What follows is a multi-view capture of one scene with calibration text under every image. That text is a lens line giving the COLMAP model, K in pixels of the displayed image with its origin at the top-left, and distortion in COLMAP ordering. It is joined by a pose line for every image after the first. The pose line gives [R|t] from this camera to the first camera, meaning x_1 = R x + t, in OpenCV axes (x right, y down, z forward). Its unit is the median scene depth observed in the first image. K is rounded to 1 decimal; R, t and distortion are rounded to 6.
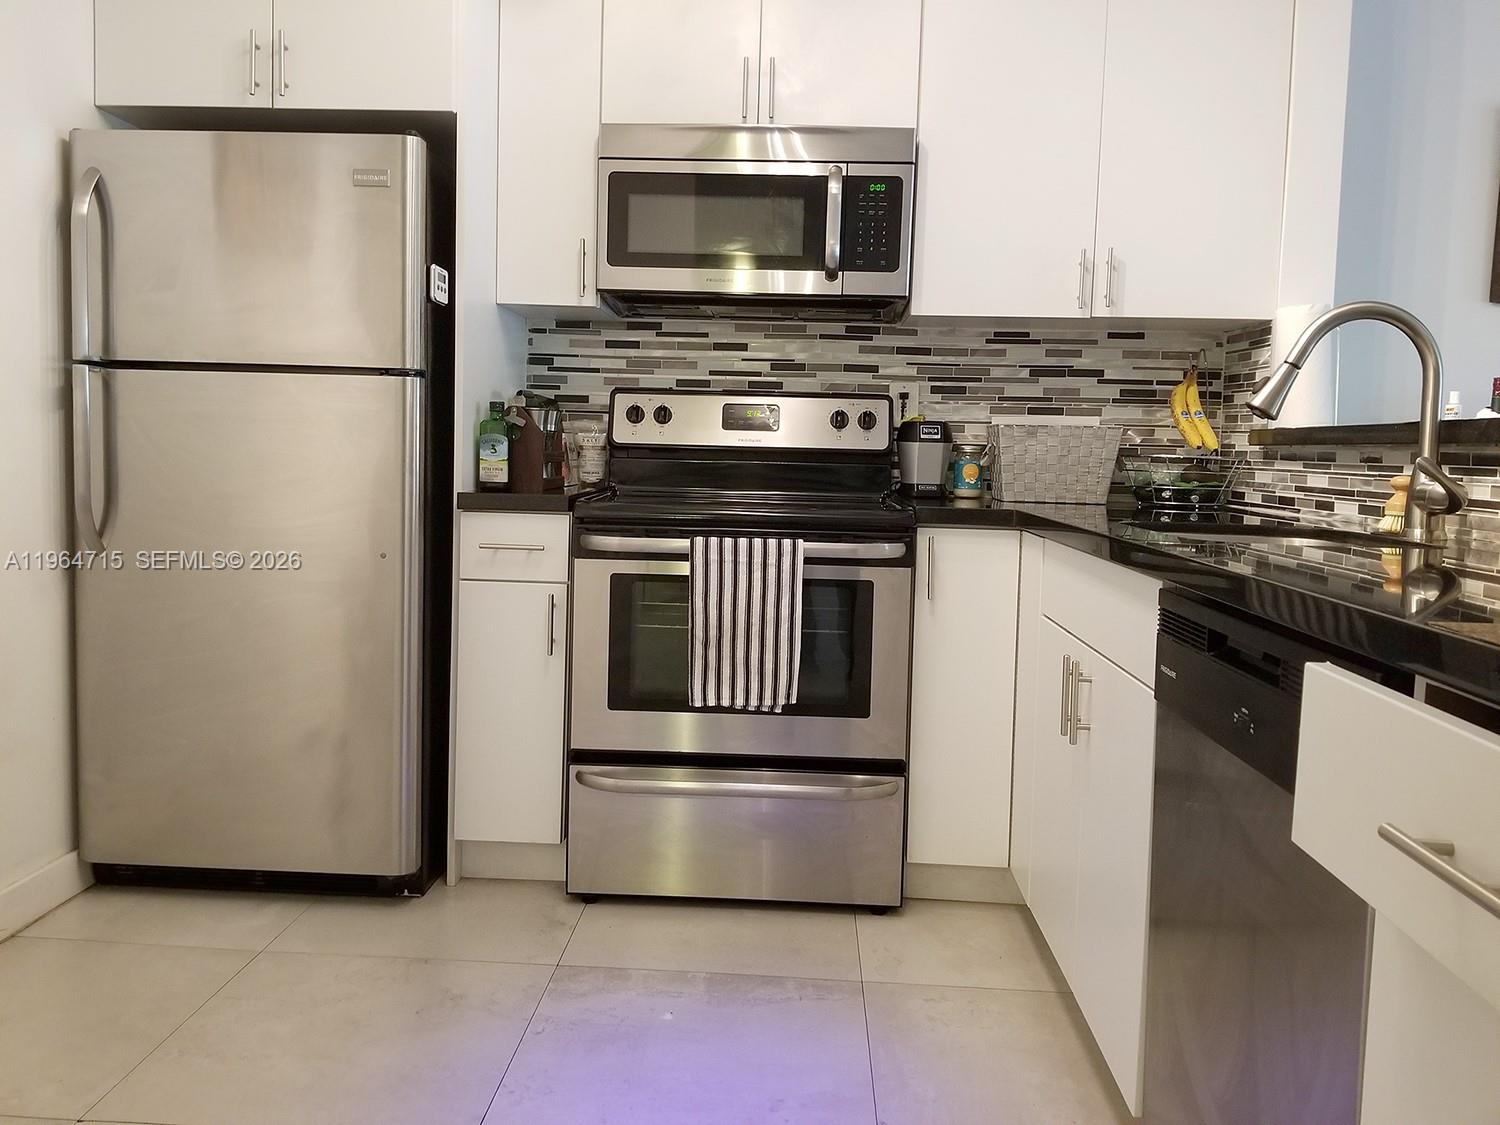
lens RADIAL K [[1172.0, 0, 723.5], [0, 1172.0, 550.9], [0, 0, 1]] dist [0.106288, -0.187993]
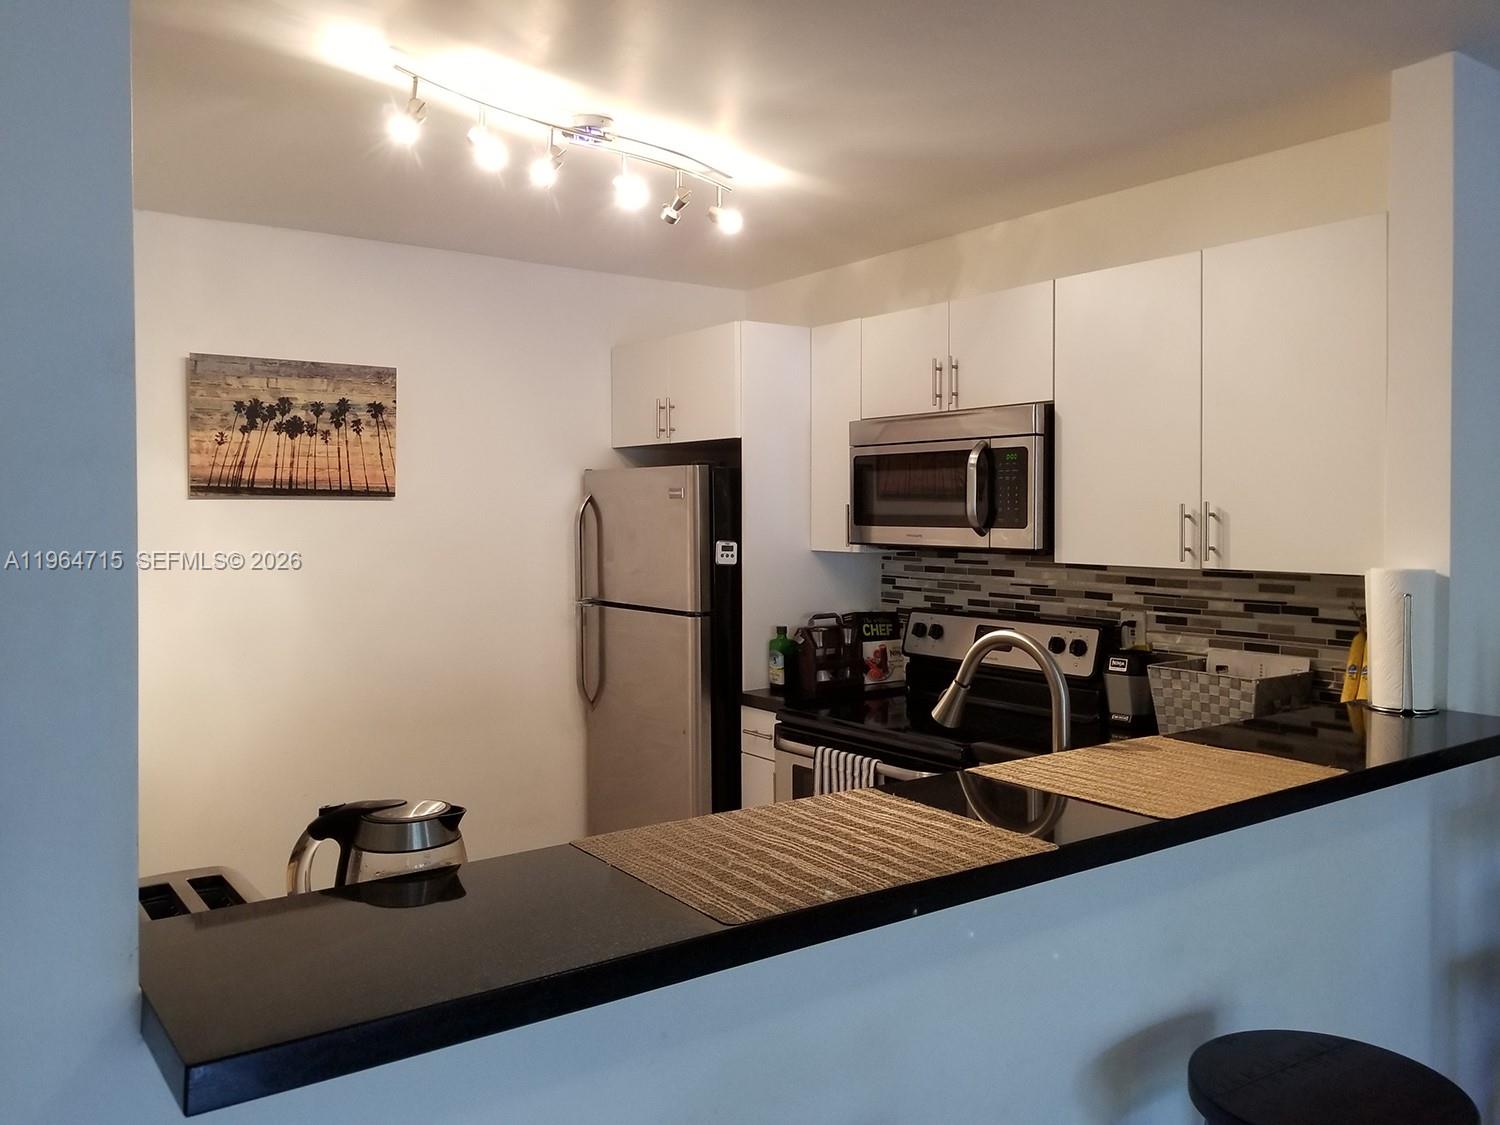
lens RADIAL K [[1172.0, 0, 723.5], [0, 1172.0, 550.9], [0, 0, 1]] dist [0.106288, -0.187993]
pose [[0.623314, -0.001473, -0.781971, 0.748678], [-0.047797, 0.998057, -0.039980, -0.137223], [0.780510, 0.062296, 0.622032, 0.063634]]
